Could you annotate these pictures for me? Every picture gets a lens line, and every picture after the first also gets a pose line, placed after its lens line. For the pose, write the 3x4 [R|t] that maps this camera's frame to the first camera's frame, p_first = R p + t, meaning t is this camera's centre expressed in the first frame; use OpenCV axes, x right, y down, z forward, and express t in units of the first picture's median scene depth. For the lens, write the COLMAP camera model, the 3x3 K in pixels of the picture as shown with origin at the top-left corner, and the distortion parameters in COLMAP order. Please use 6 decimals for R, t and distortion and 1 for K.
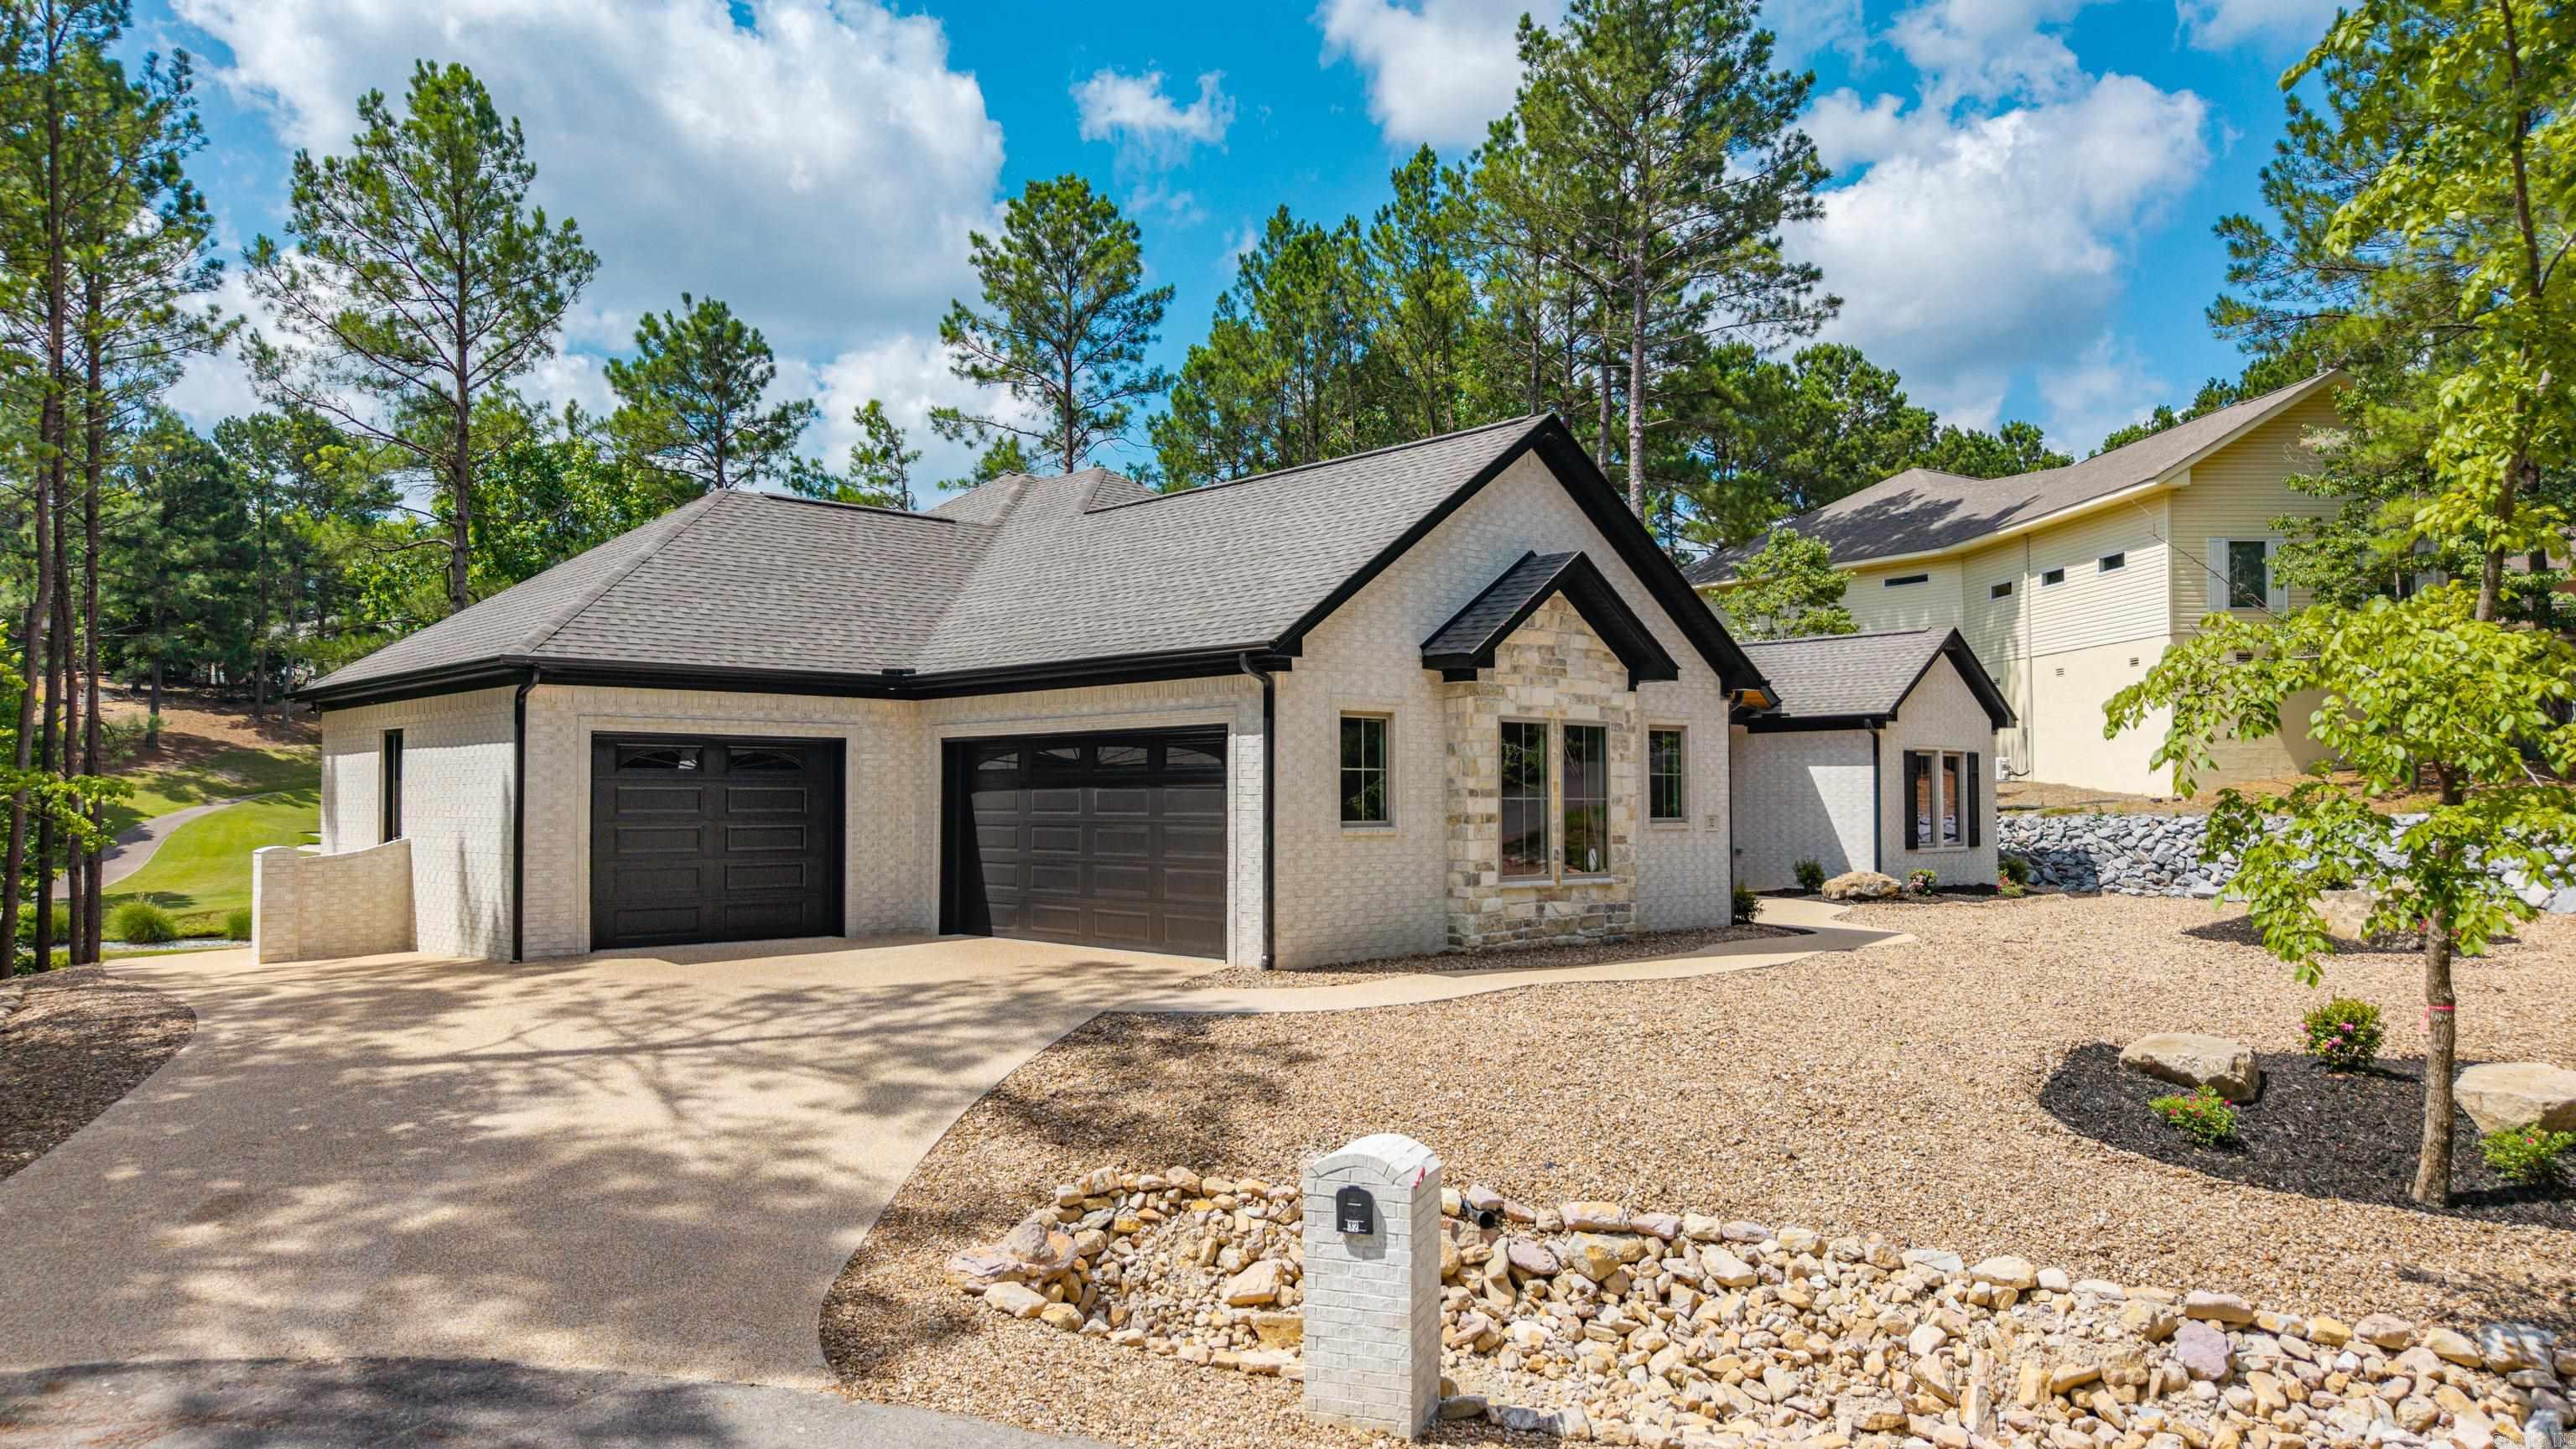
lens RADIAL K [[1824.7, 0, 1285.0], [0, 1824.7, 725.1], [0, 0, 1]] dist [0.012046, 0.003866]
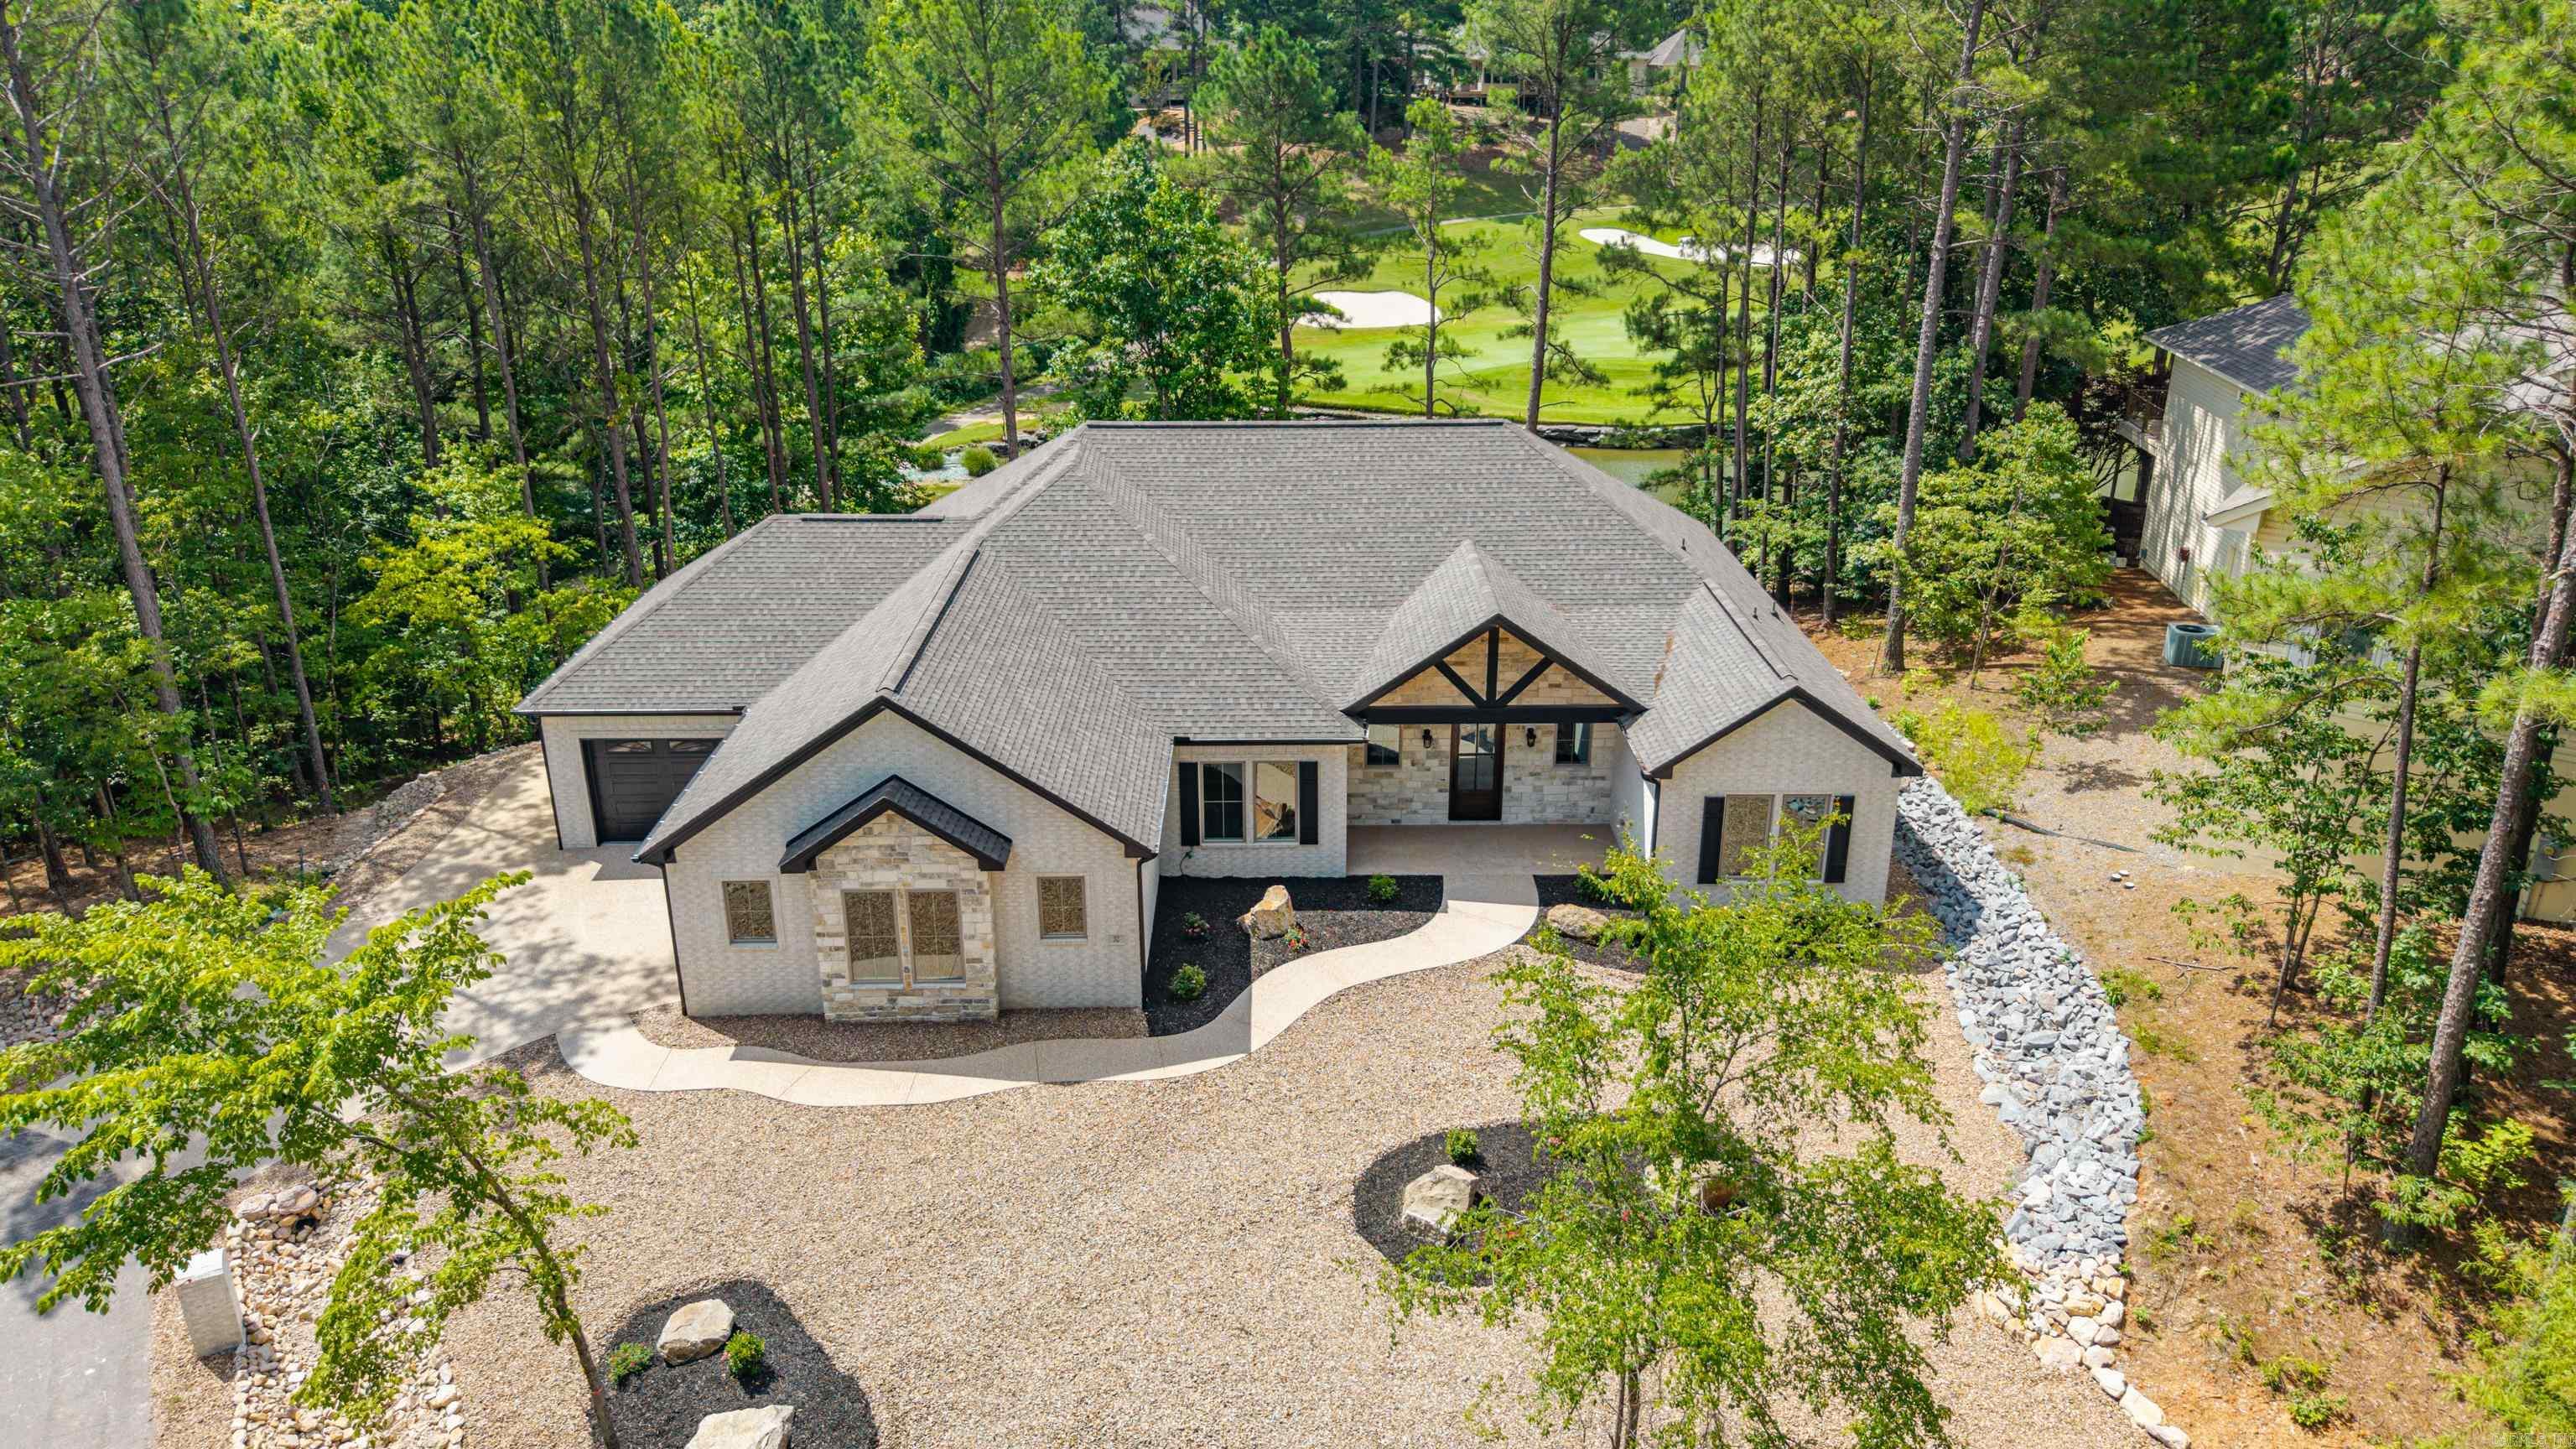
lens RADIAL K [[1824.7, 0, 1273.4], [0, 1824.7, 729.9], [0, 0, 1]] dist [0.012046, 0.003866]
pose [[0.762445, 0.228637, -0.605312, 1.286848], [0.023920, 0.924892, 0.379477, -0.701081], [0.646610, -0.303810, 0.699710, 0.191431]]
